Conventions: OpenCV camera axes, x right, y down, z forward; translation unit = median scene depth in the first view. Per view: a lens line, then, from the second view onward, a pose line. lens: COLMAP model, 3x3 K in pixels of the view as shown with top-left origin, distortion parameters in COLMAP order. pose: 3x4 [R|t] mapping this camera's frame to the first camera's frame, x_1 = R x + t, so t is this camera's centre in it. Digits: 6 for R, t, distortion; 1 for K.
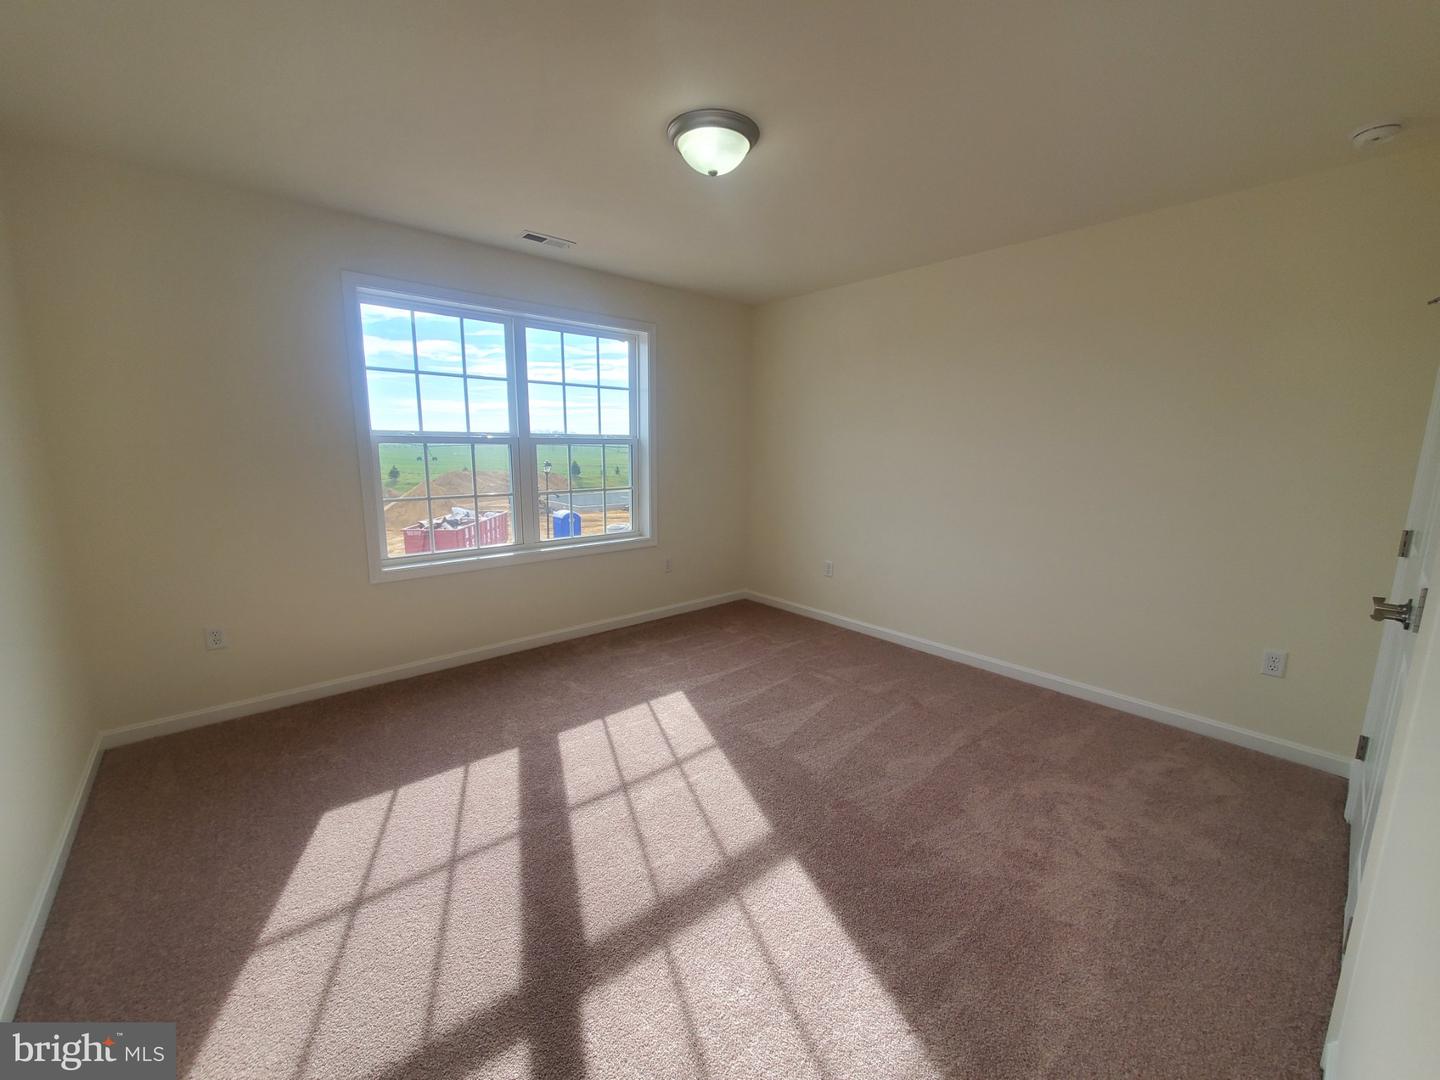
lens RADIAL K [[576.2, 0, 720.0], [0, 576.2, 540.0], [0, 0, 1]] dist [-0.001854, -0.000309]
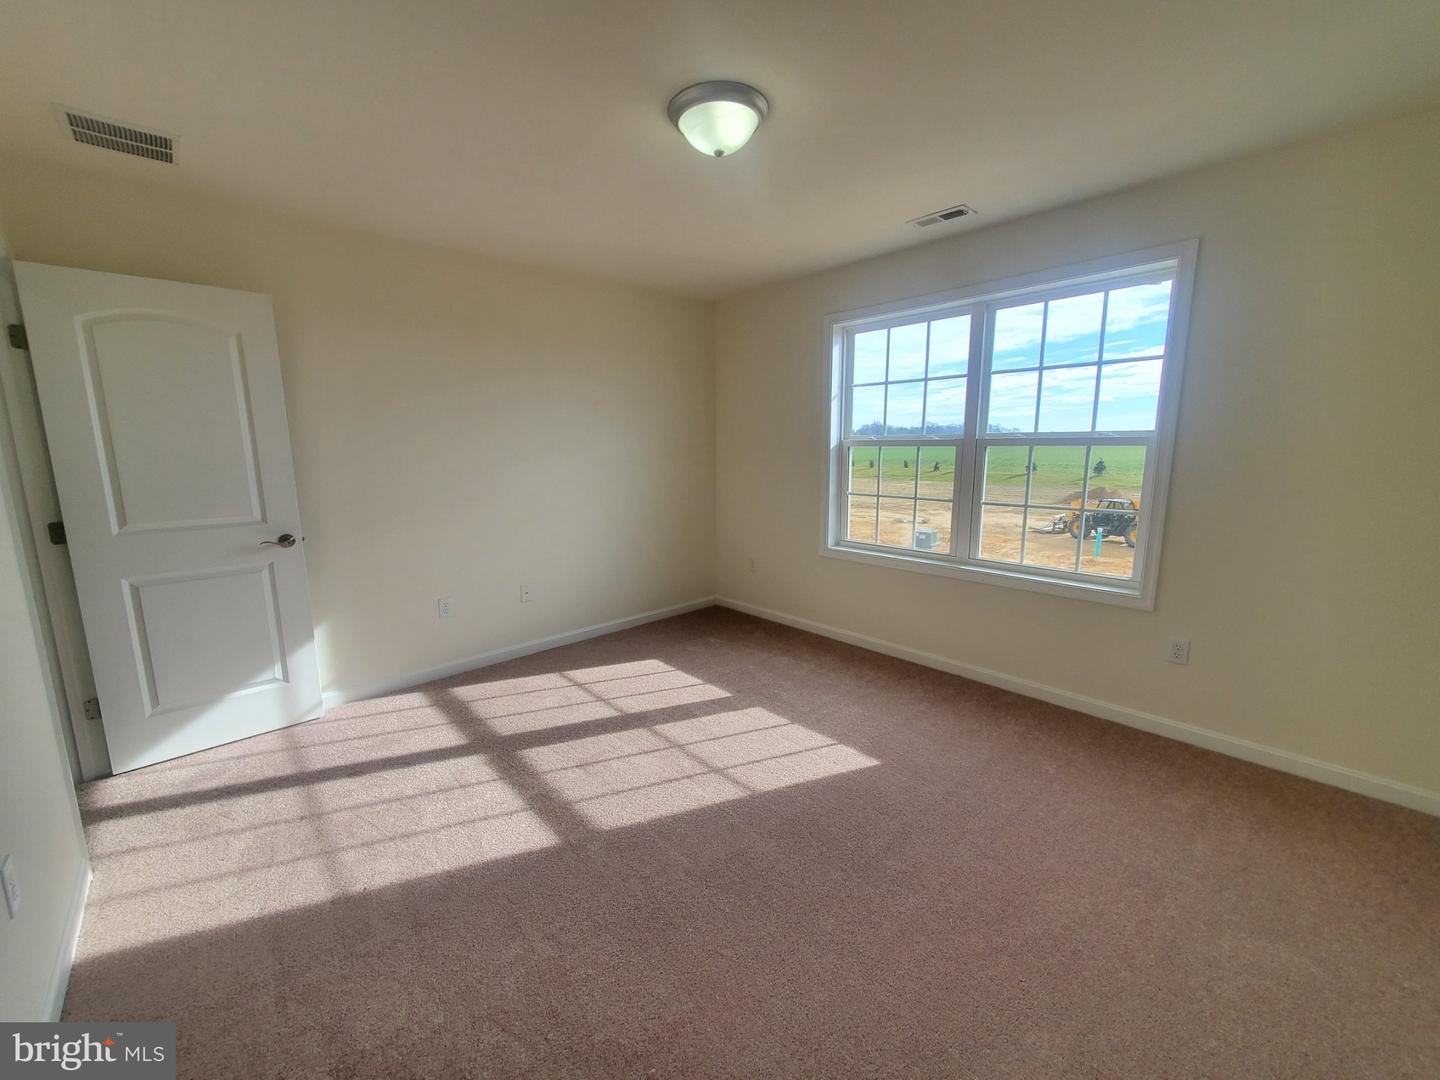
lens RADIAL K [[590.0, 0, 699.3], [0, 590.0, 534.4], [0, 0, 1]] dist [0.003868, 0.000391]
pose [[-0.028548, 0.145702, -0.988917, 0.682464], [-0.154331, 0.976815, 0.148374, -0.123292], [0.987607, 0.156856, -0.005399, 0.718066]]
